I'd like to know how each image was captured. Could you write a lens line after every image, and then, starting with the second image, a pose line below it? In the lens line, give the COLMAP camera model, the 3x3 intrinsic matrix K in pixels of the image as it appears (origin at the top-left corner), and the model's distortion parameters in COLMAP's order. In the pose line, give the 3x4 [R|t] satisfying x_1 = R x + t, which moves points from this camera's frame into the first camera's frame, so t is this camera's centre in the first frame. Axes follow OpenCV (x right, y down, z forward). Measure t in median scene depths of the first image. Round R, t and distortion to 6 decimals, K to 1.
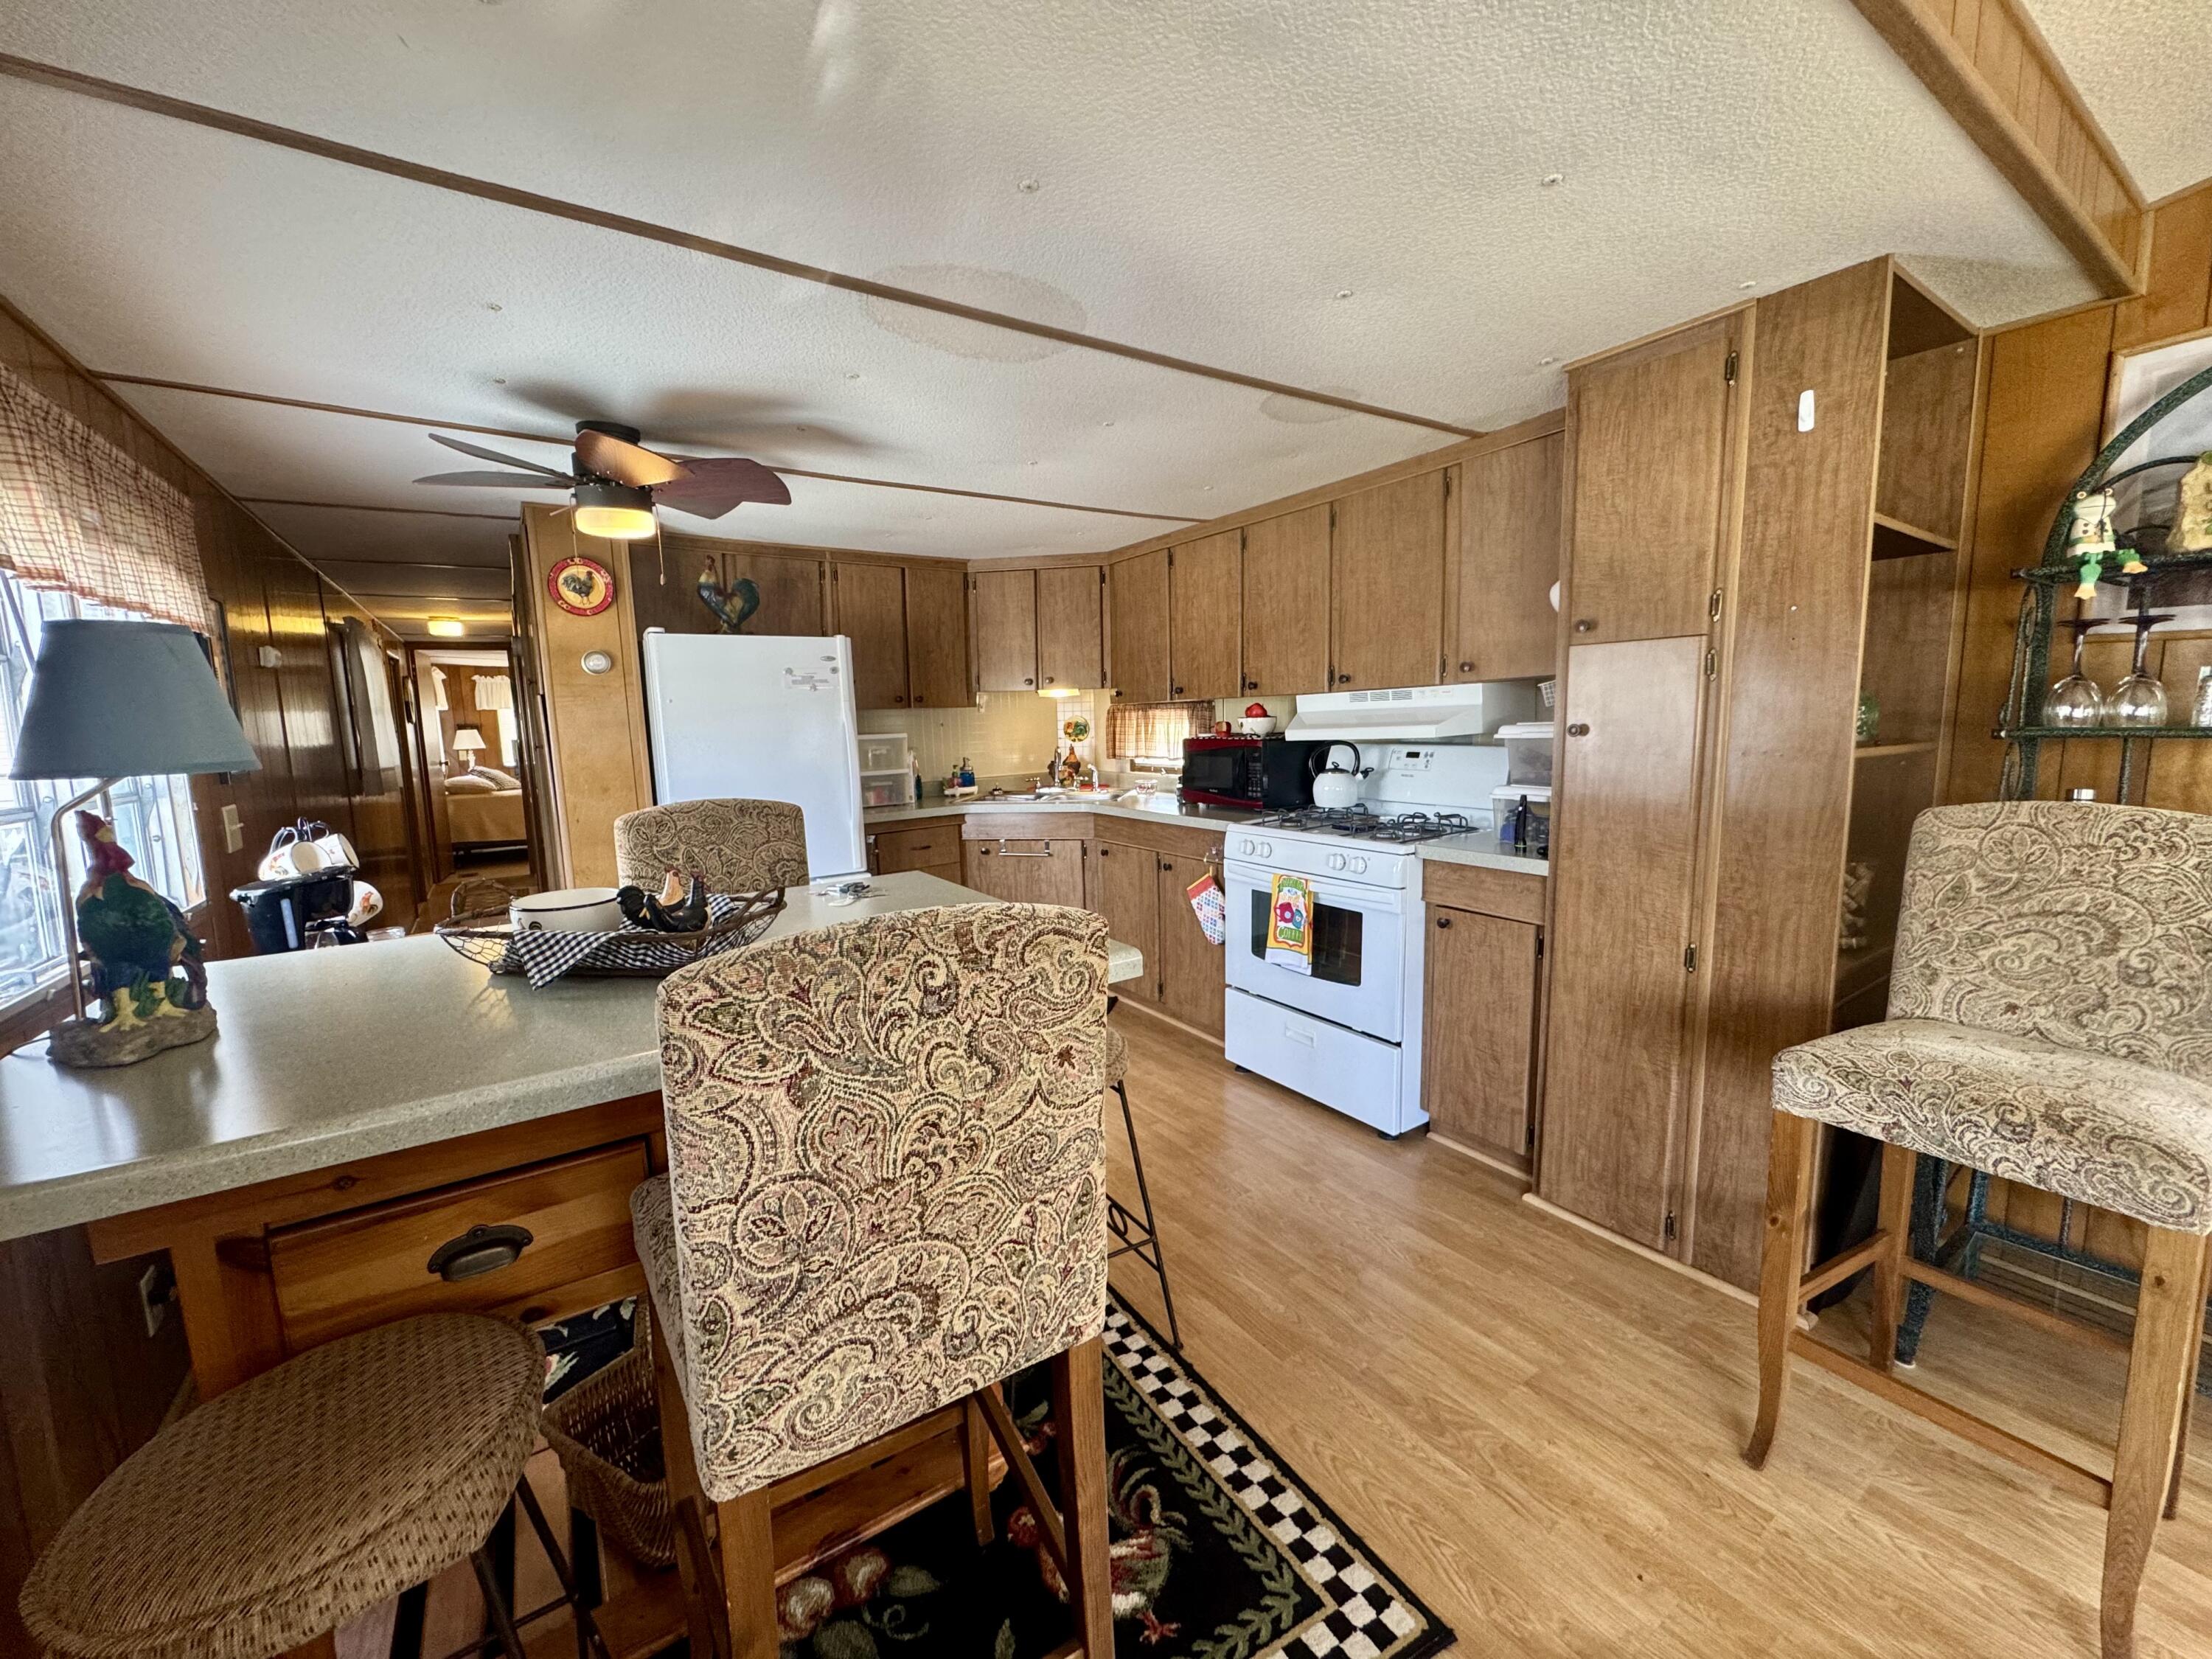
lens RADIAL K [[877.9, 0, 1105.3], [0, 877.9, 827.9], [0, 0, 1]] dist [0.000340, 0.000220]
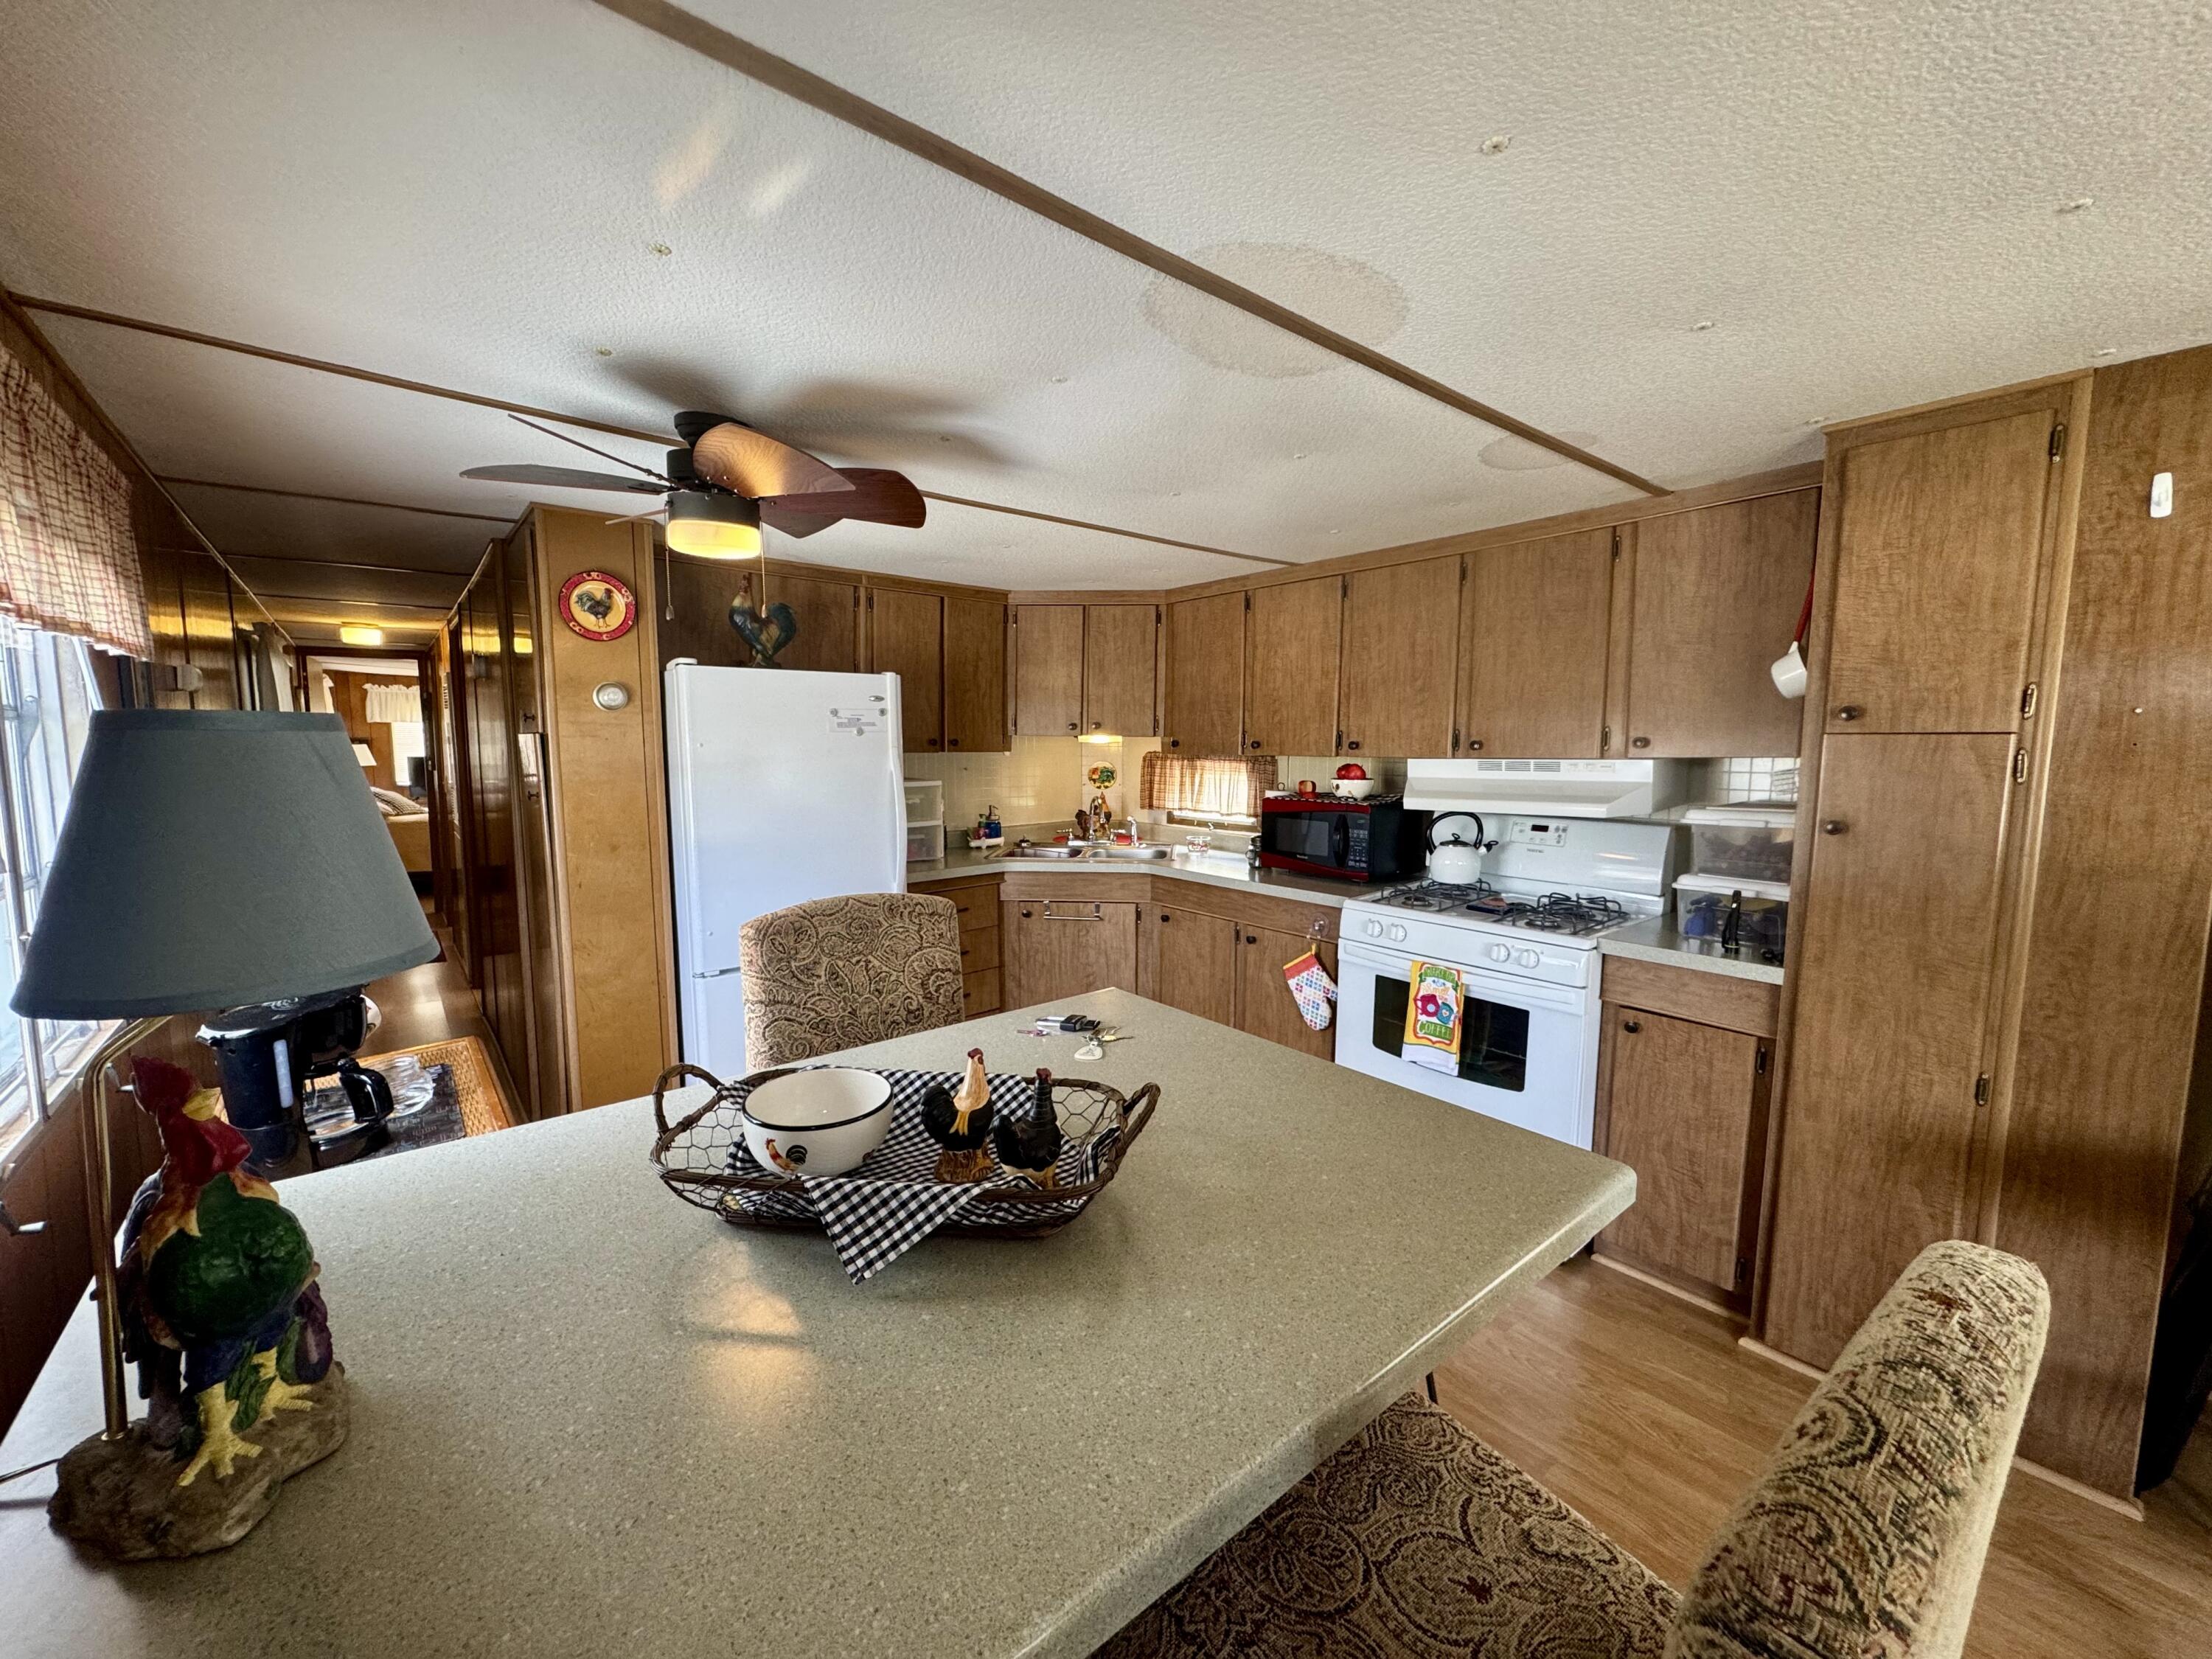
lens RADIAL K [[877.9, 0, 1105.9], [0, 877.9, 827.7], [0, 0, 1]] dist [0.000340, 0.000220]
pose [[0.994263, 0.019981, 0.105080, -0.233080], [-0.017103, 0.999455, -0.028222, -0.057031], [-0.105586, 0.026263, 0.994063, 0.144325]]
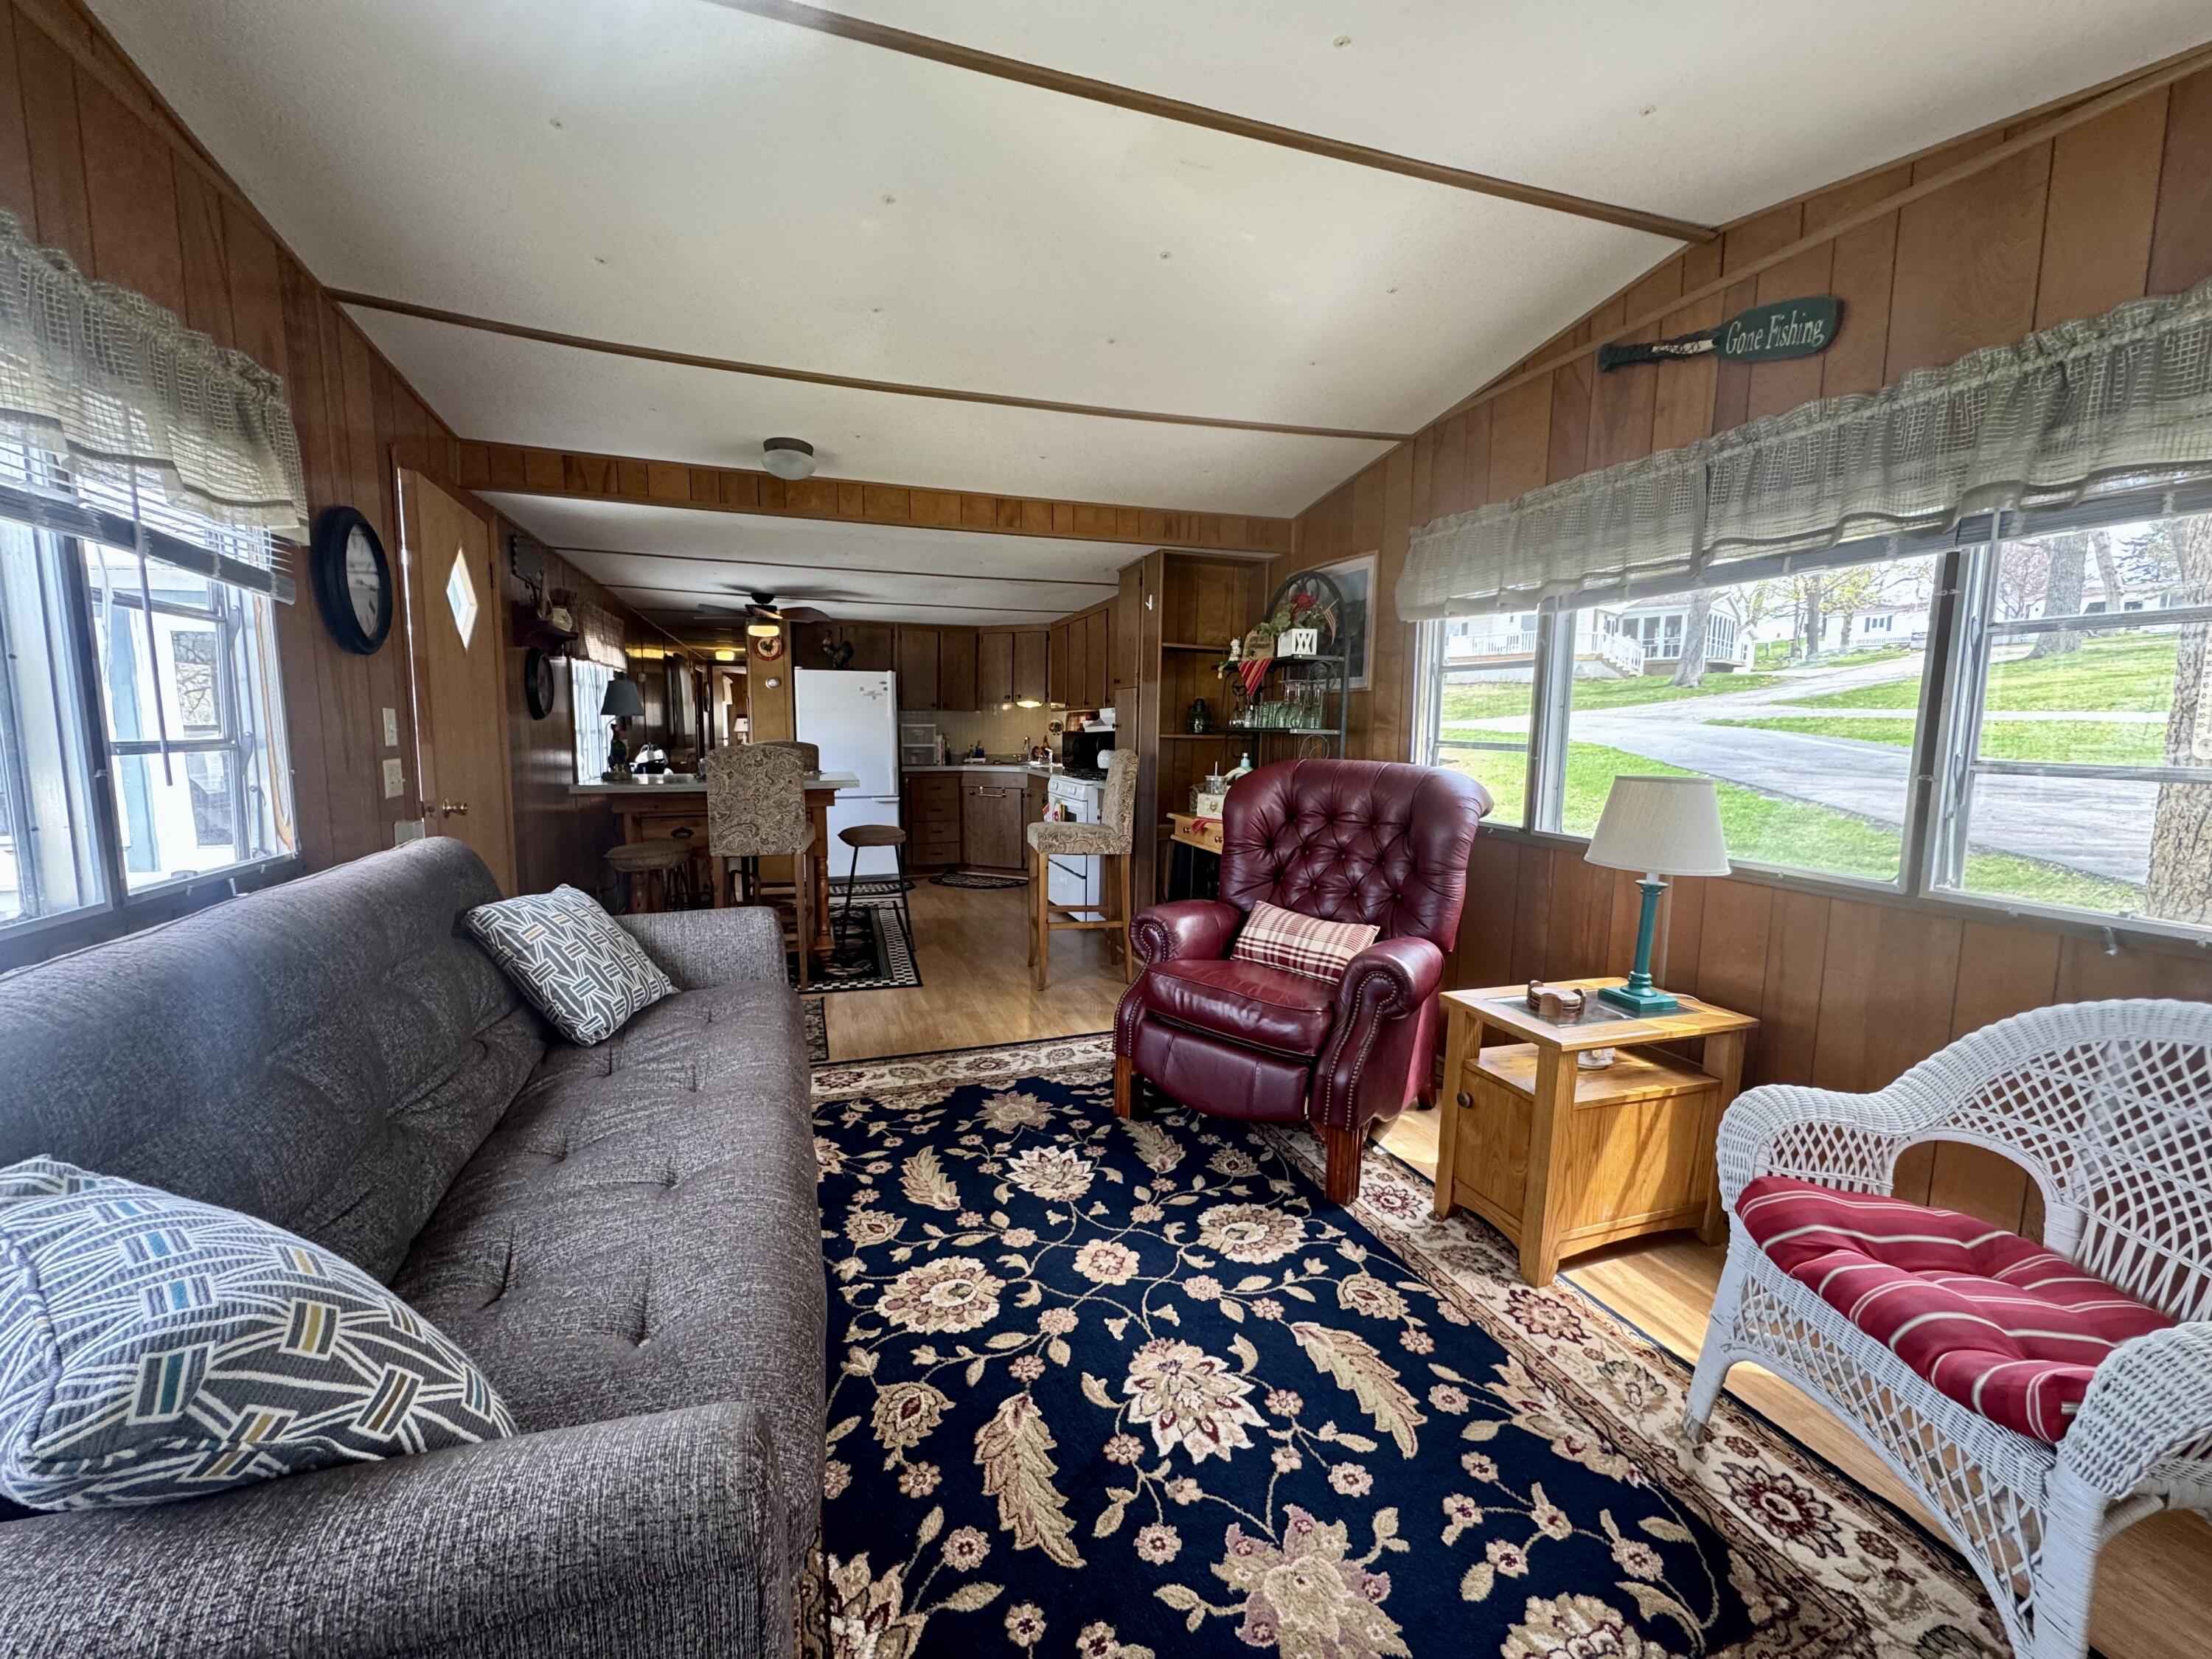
lens RADIAL K [[877.9, 0, 1112.5], [0, 877.9, 828.1], [0, 0, 1]] dist [0.000340, 0.000220]
pose [[0.967513, 0.064333, -0.244499, 0.870763], [-0.067430, 0.997715, -0.004308, 0.130654], [0.243663, 0.020655, 0.969640, -0.969414]]
